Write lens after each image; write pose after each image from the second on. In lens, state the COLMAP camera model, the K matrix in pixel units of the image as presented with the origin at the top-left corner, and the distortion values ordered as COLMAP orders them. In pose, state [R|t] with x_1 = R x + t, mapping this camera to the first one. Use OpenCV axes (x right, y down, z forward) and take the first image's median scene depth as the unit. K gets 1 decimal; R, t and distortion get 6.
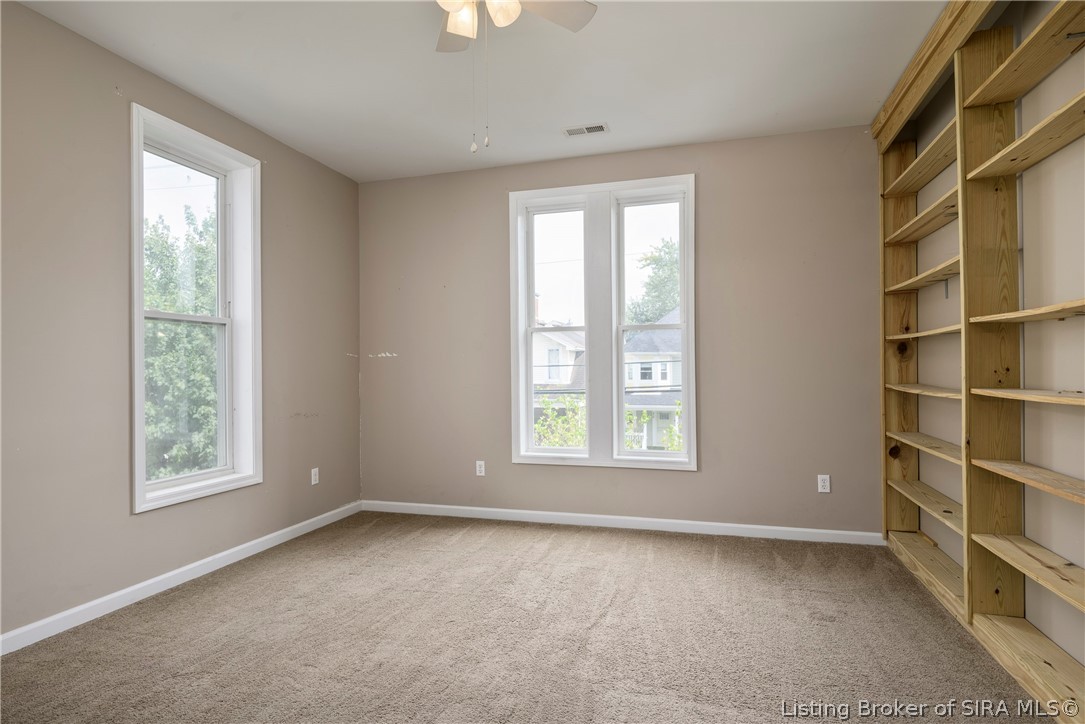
lens RADIAL K [[556.4, 0, 551.1], [0, 556.4, 364.8], [0, 0, 1]] dist [-0.002085, -0.000157]
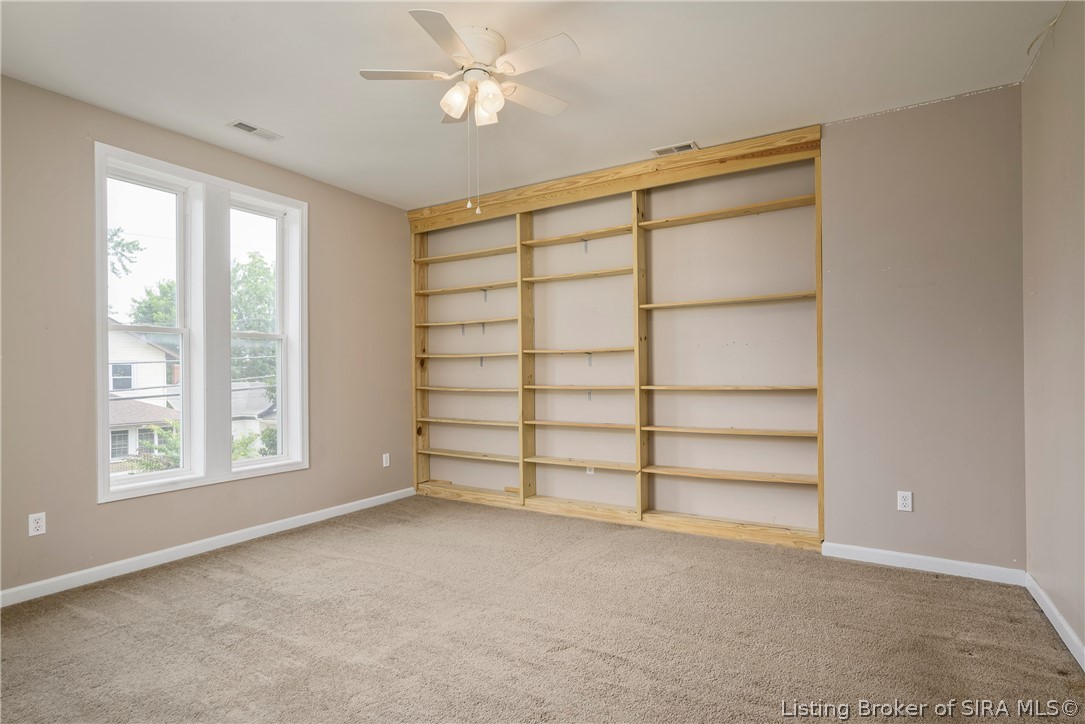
lens RADIAL K [[556.4, 0, 551.1], [0, 556.4, 364.8], [0, 0, 1]] dist [-0.002085, -0.000157]
pose [[0.258310, 0.016785, 0.965916, -0.754036], [-0.002407, 0.999857, -0.016731, 0.000903], [-0.966059, 0.001996, 0.258313, 0.260099]]
